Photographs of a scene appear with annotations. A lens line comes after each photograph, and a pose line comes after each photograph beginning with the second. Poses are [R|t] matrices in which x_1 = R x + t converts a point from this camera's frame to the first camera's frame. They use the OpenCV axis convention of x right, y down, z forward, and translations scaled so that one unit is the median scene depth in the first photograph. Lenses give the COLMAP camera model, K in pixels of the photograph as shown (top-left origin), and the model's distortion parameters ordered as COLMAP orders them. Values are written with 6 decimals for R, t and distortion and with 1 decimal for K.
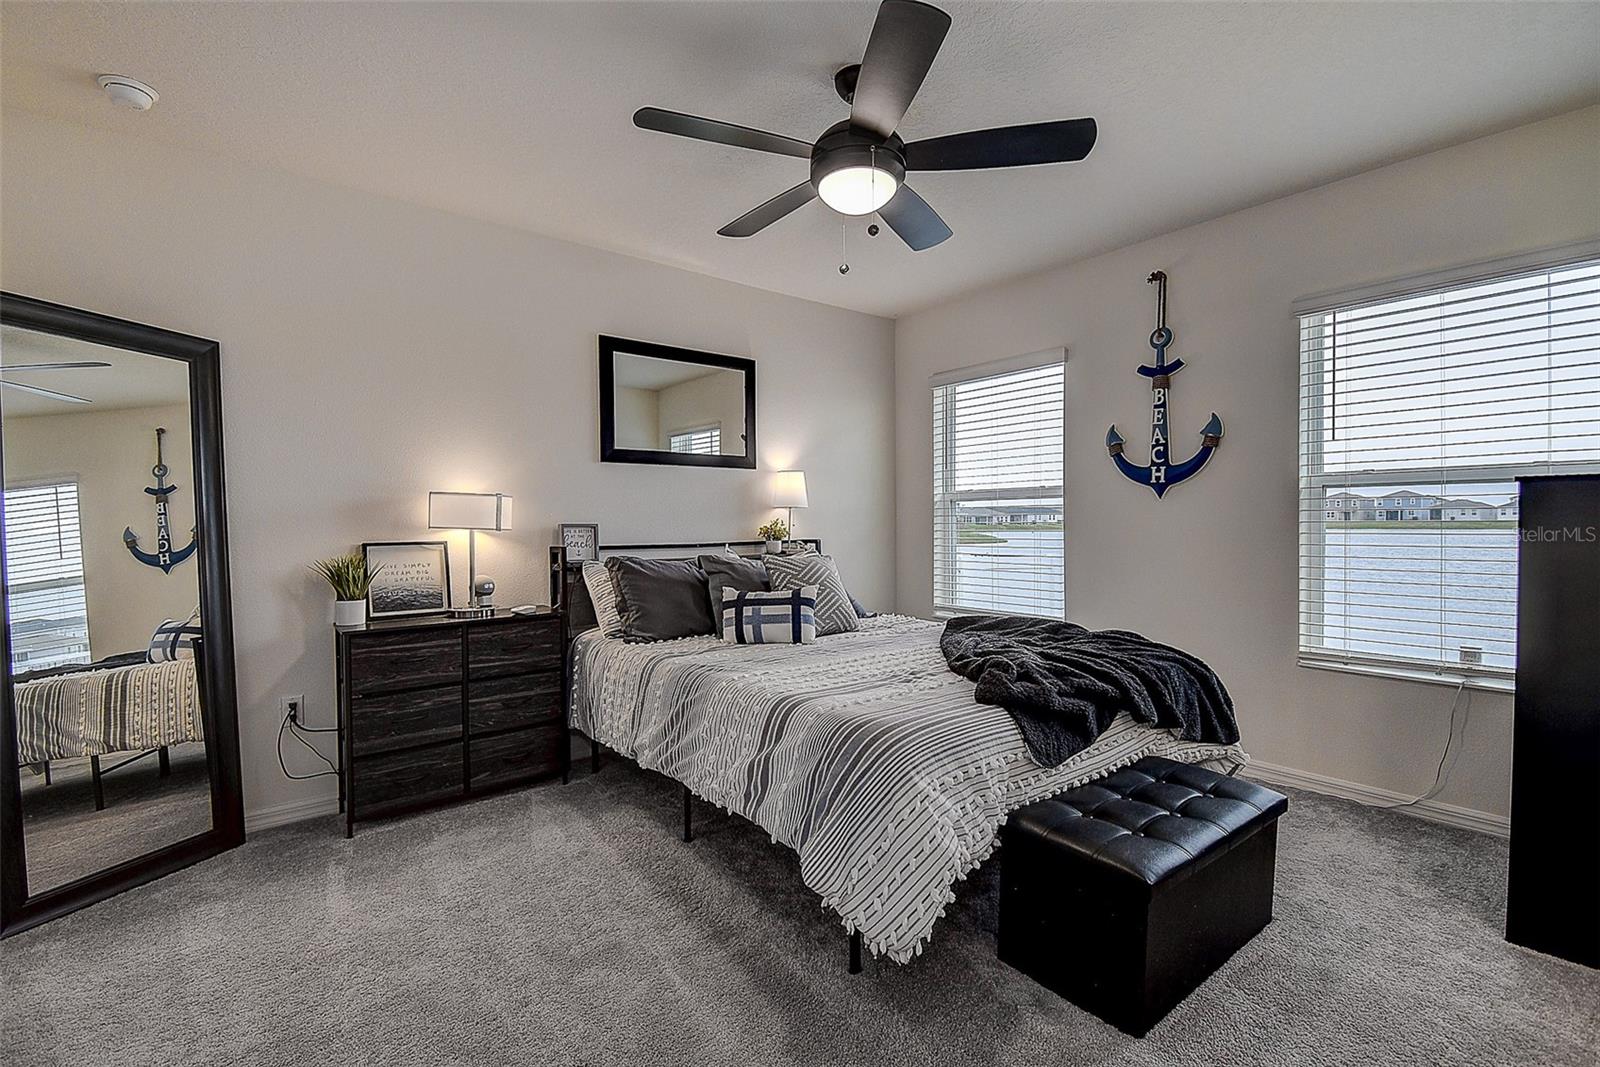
lens RADIAL K [[699.6, 0, 794.7], [0, 699.6, 537.2], [0, 0, 1]] dist [-0.002011, -0.000957]
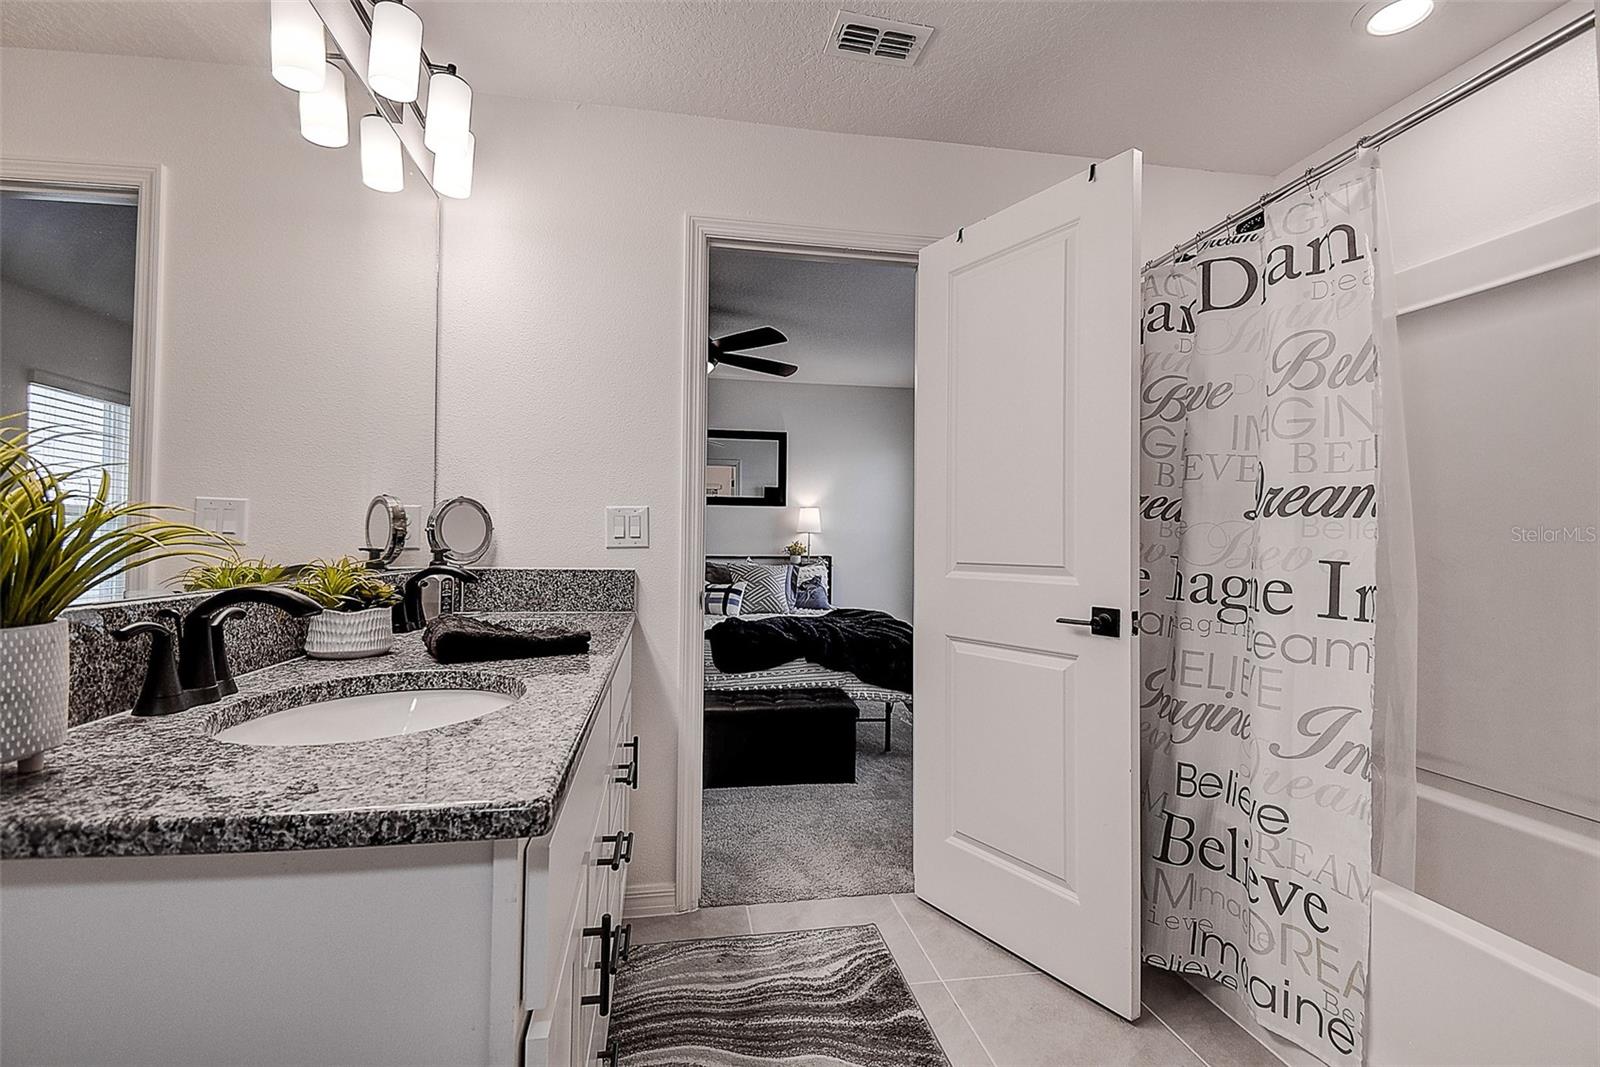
lens RADIAL K [[699.6, 0, 794.7], [0, 699.6, 537.2], [0, 0, 1]] dist [-0.002011, -0.000957]
pose [[0.880043, 0.009448, -0.474799, 0.382731], [-0.022856, 0.999486, -0.022475, -0.000477], [0.474343, 0.030631, 0.879807, -0.161170]]
